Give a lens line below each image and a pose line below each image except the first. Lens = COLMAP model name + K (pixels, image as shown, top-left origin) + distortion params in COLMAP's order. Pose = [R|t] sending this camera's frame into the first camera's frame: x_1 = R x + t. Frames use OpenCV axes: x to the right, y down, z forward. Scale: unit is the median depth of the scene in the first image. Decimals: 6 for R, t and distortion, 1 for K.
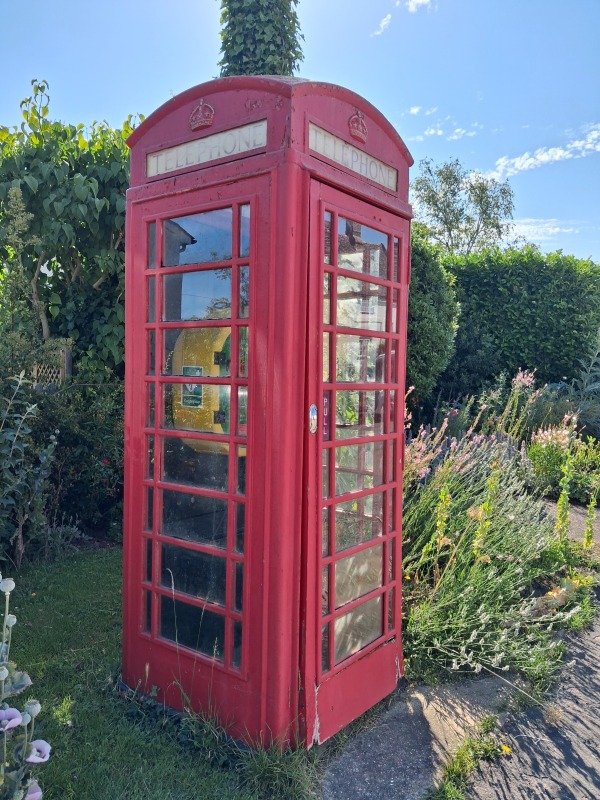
lens RADIAL K [[635.3, 0, 293.7], [0, 635.3, 402.2], [0, 0, 1]] dist [0.007200, 0.005609]
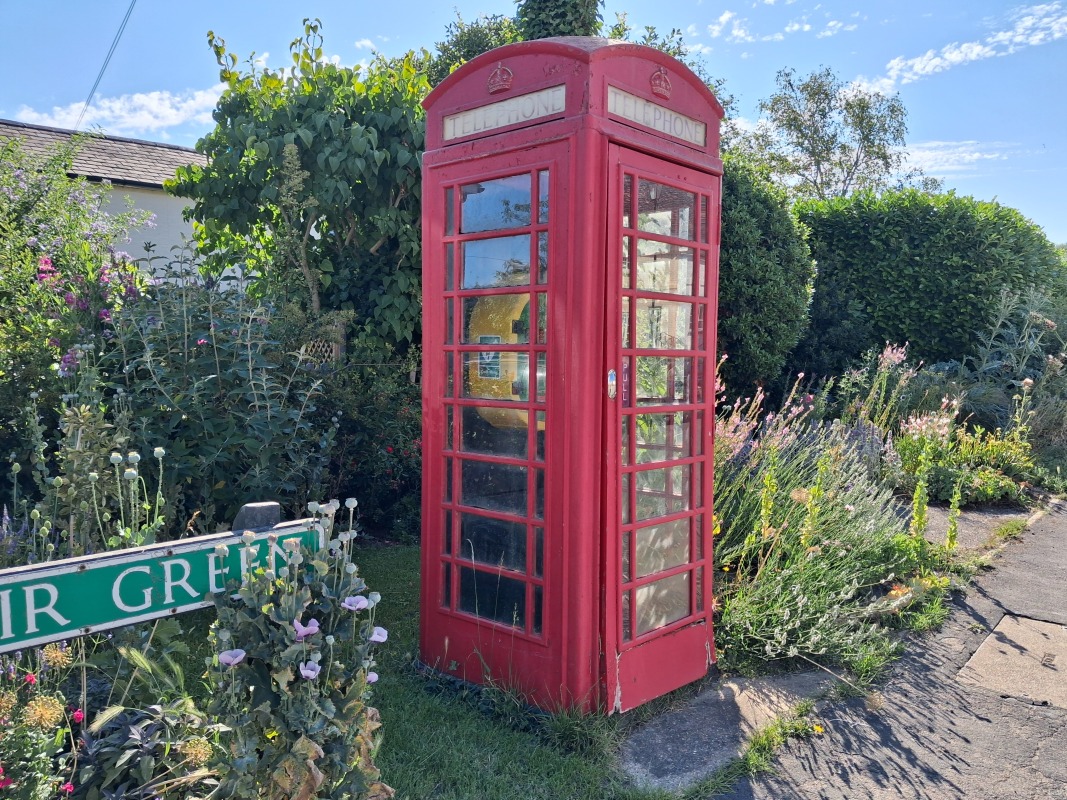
lens RADIAL K [[847.3, 0, 536.1], [0, 847.3, 397.2], [0, 0, 1]] dist [0.007200, 0.005609]
pose [[0.996004, -0.004408, -0.089196, 0.022240], [0.004440, 0.999990, 0.000154, 0.035097], [0.089194, -0.000549, 0.996014, -0.252935]]
